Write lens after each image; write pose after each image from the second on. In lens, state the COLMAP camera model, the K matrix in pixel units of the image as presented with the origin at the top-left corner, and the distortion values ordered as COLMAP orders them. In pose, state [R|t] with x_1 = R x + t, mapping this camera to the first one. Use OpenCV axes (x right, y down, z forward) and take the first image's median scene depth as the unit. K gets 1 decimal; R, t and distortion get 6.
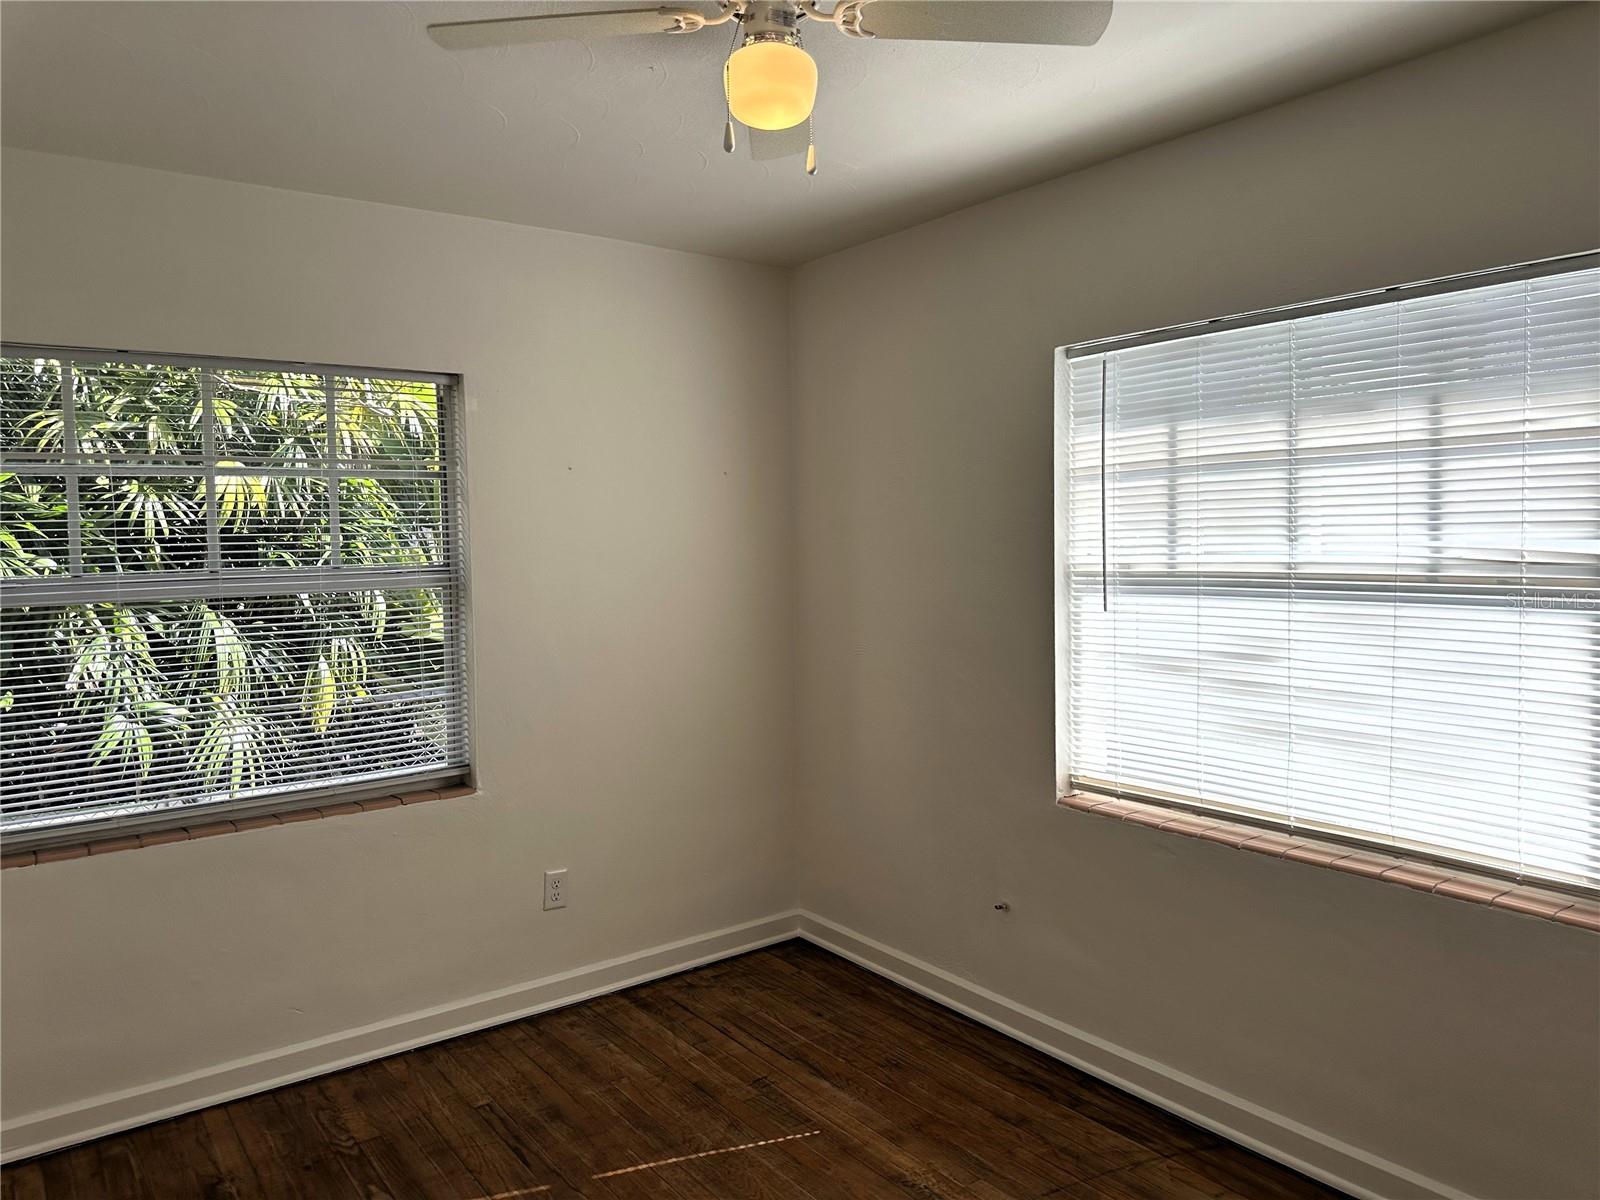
lens RADIAL K [[1145.2, 0, 806.6], [0, 1145.2, 575.4], [0, 0, 1]] dist [0.003582, 0.006471]
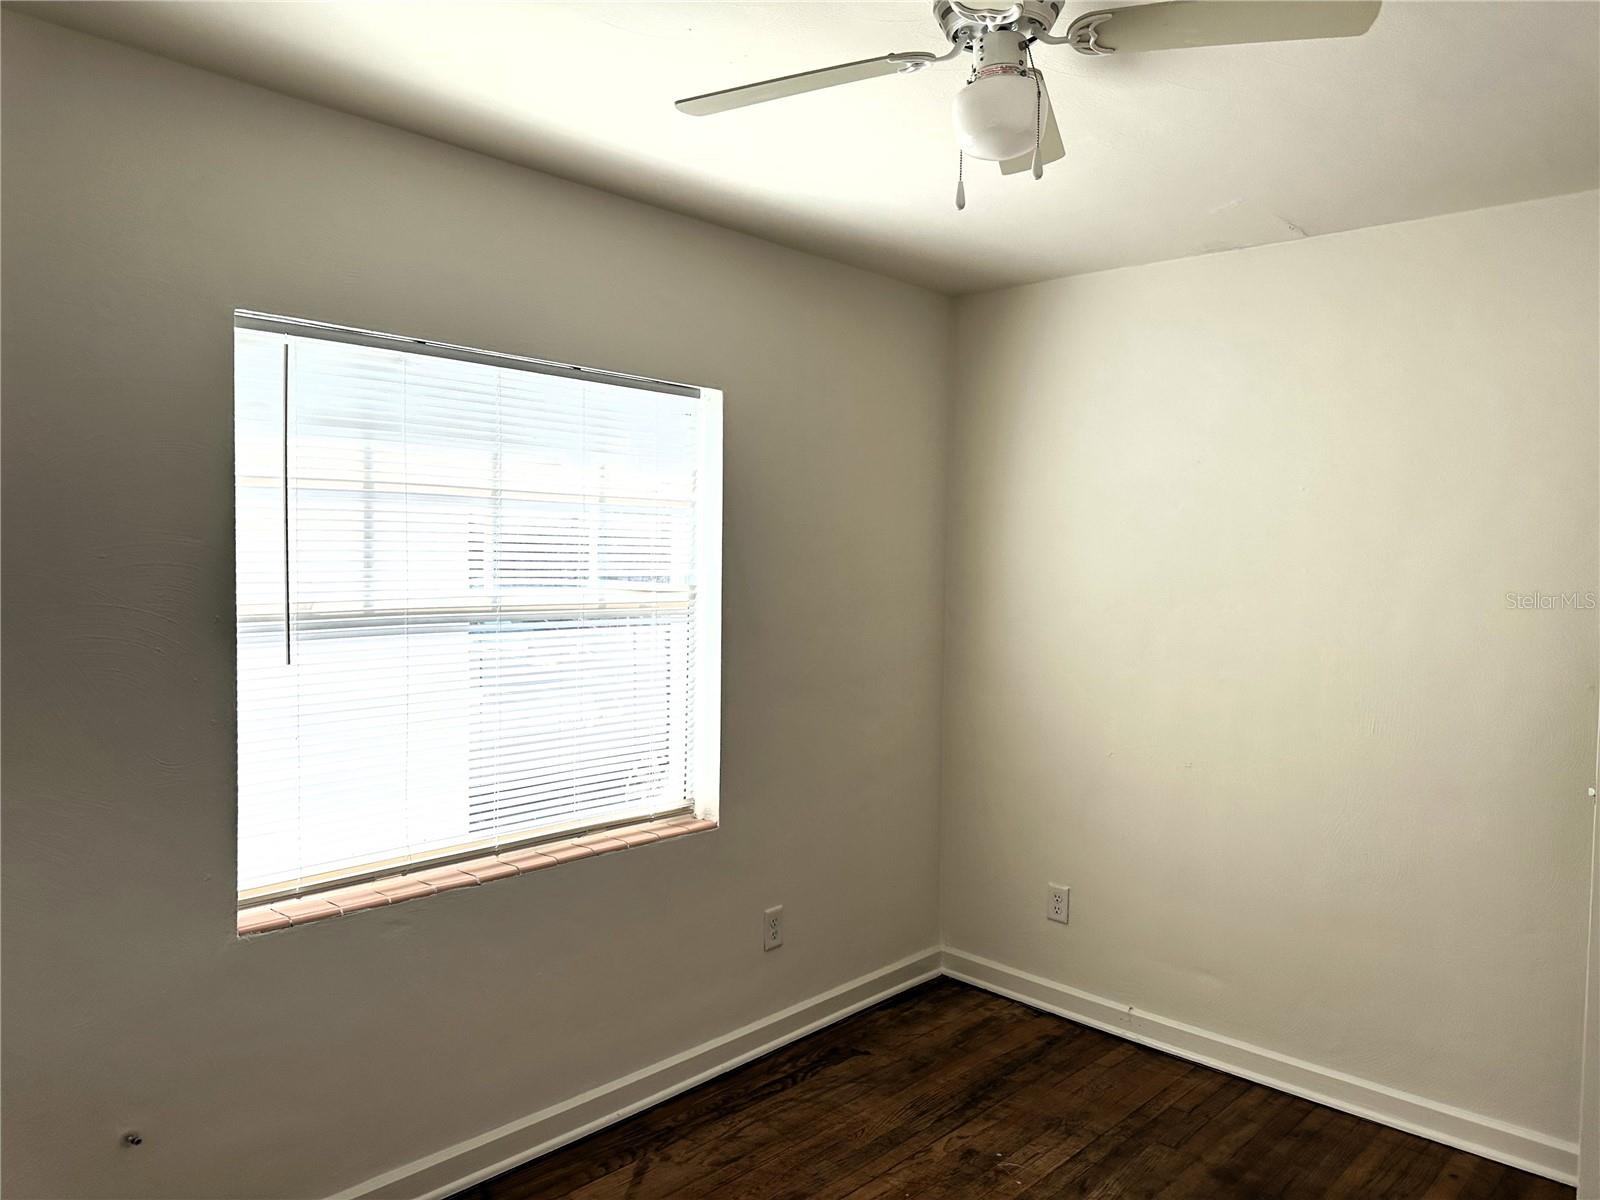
lens RADIAL K [[1140.9, 0, 813.0], [0, 1140.9, 596.3], [0, 0, 1]] dist [0.117033, -0.156576]
pose [[-0.190177, -0.011921, 0.981677, -0.968052], [0.034057, 0.999244, 0.018732, -0.029642], [-0.981159, 0.036995, -0.189628, 1.310652]]
